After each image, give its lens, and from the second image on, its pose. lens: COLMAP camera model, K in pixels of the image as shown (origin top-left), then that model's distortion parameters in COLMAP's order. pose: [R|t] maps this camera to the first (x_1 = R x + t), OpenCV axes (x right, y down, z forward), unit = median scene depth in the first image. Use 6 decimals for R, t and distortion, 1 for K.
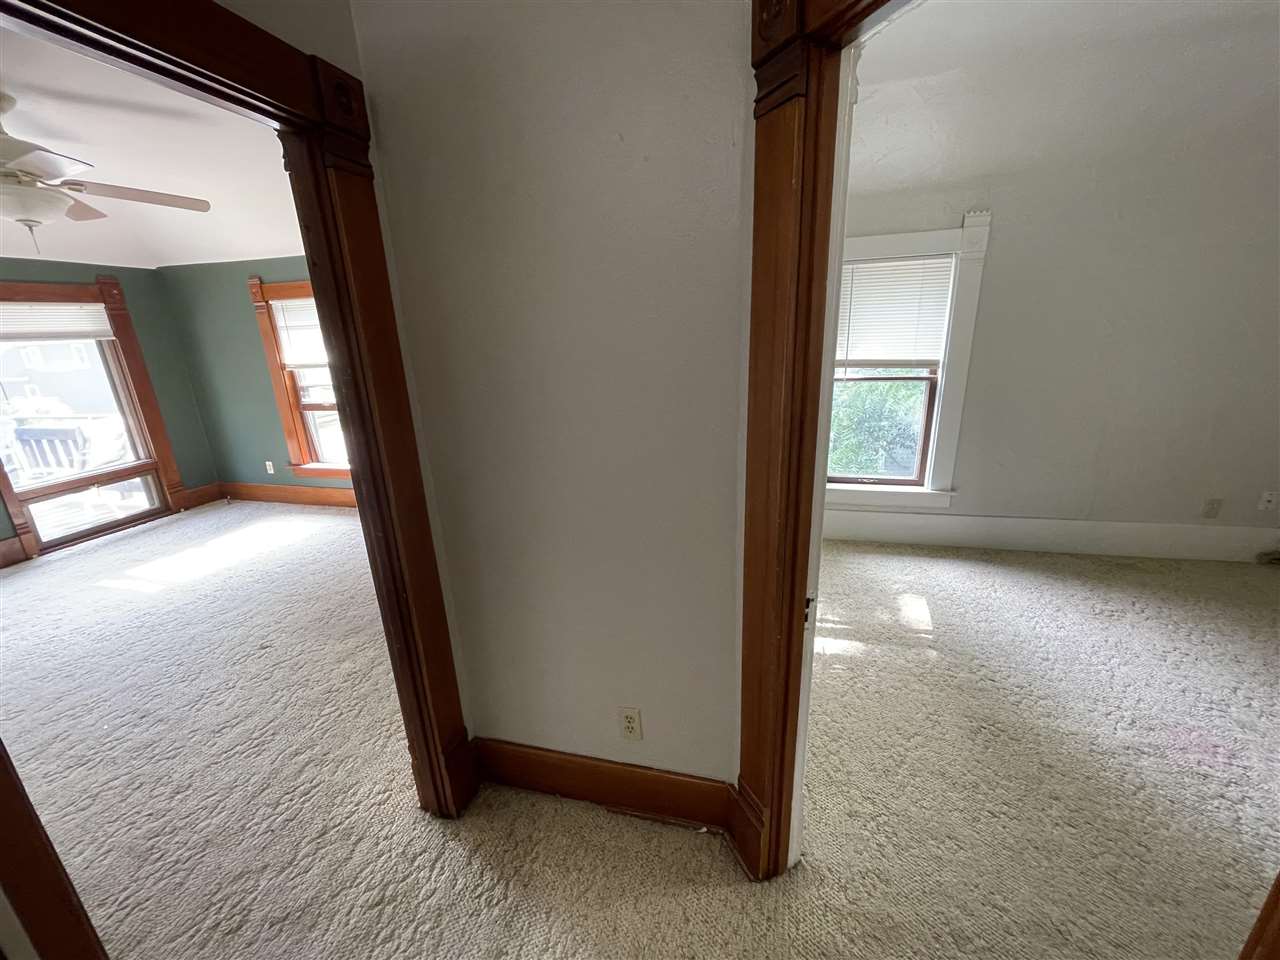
lens RADIAL K [[515.7, 0, 637.2], [0, 515.7, 479.9], [0, 0, 1]] dist [0.002633, -0.002838]
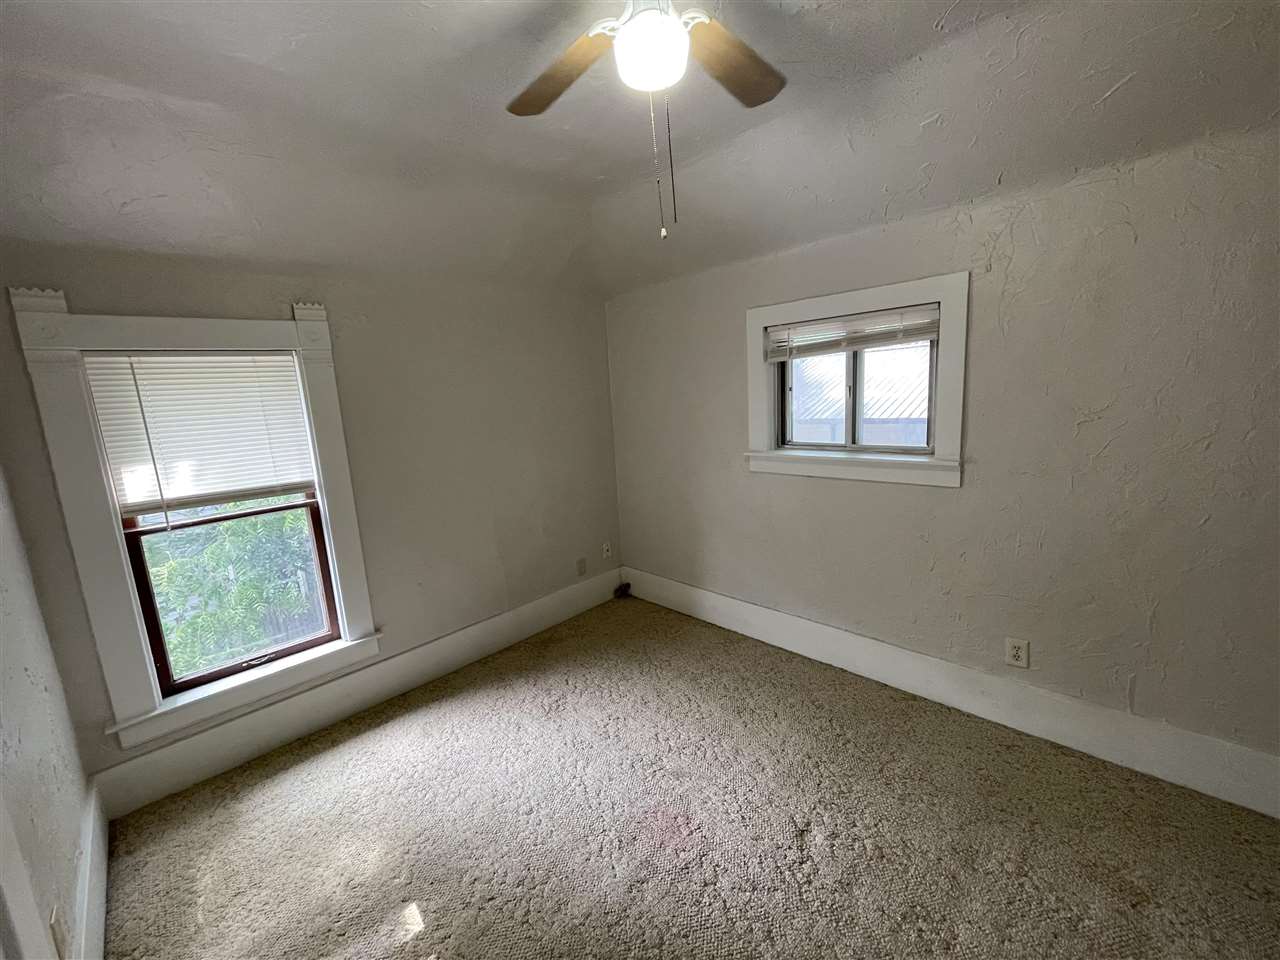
lens RADIAL K [[515.7, 0, 637.2], [0, 515.7, 479.9], [0, 0, 1]] dist [0.002633, -0.002838]
pose [[0.503311, -0.138706, 0.852900, 0.171609], [0.289503, 0.957057, -0.015196, -0.081678], [-0.814166, 0.254565, 0.521853, 0.202130]]
